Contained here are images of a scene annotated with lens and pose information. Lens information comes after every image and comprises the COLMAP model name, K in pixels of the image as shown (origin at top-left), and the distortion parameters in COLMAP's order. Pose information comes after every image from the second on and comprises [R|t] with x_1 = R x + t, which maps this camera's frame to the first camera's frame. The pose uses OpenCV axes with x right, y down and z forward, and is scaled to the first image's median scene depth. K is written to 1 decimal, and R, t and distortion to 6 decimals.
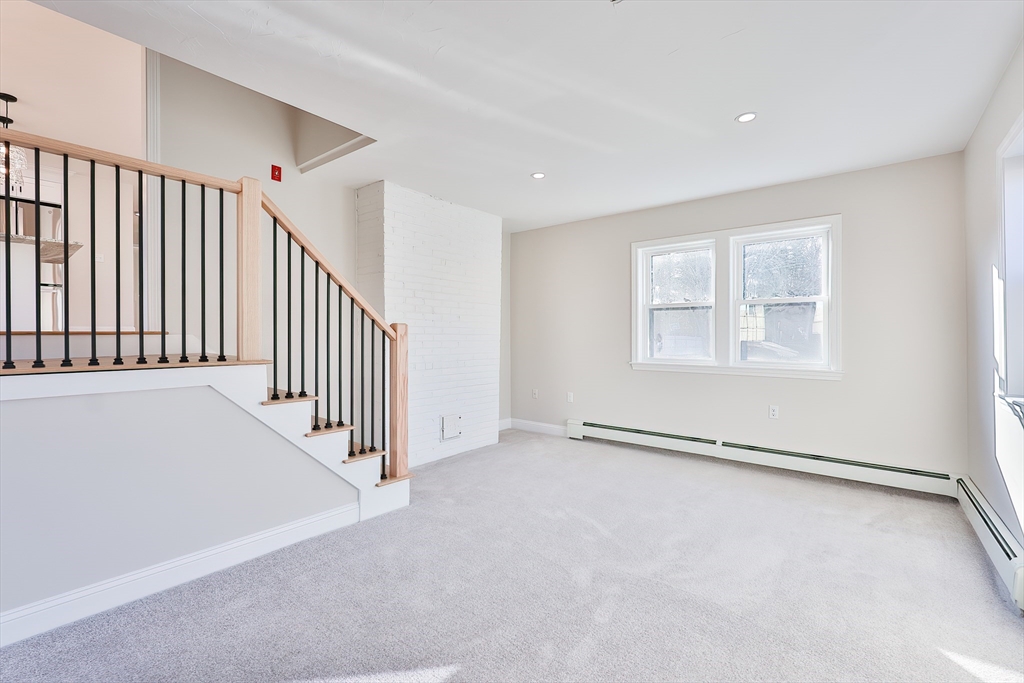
lens RADIAL K [[441.8, 0, 517.6], [0, 441.8, 334.9], [0, 0, 1]] dist [-0.000132, -0.000049]
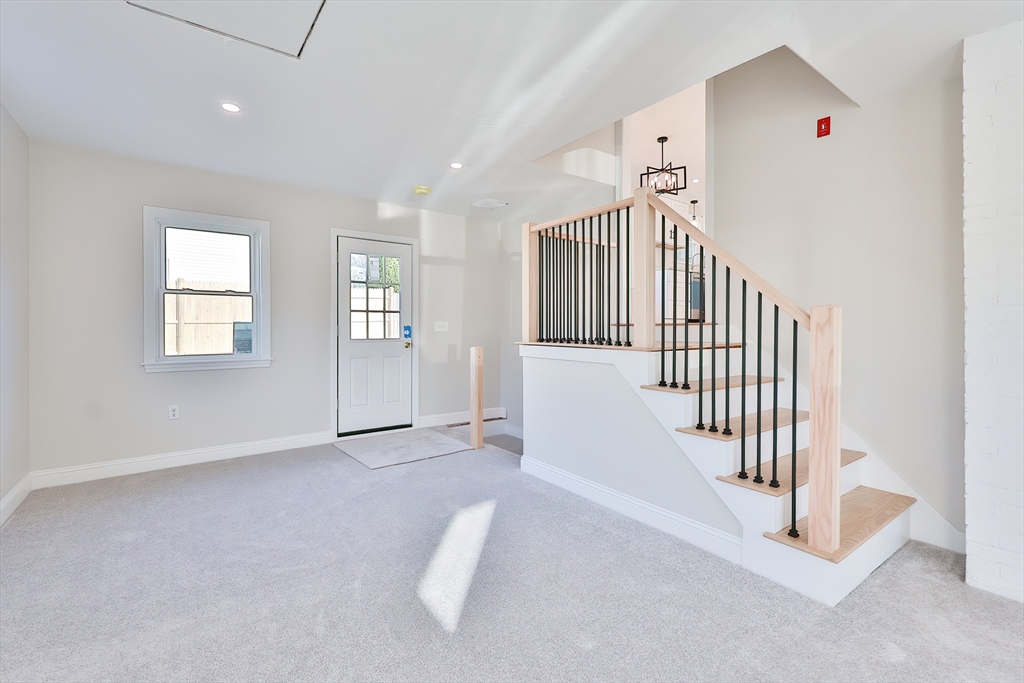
lens RADIAL K [[441.8, 0, 517.6], [0, 441.8, 334.9], [0, 0, 1]] dist [-0.000132, -0.000049]
pose [[-0.249021, 0.014113, -0.968395, 0.477053], [0.001516, 0.999898, 0.014182, 0.007239], [0.968497, 0.002063, -0.249017, 0.799414]]
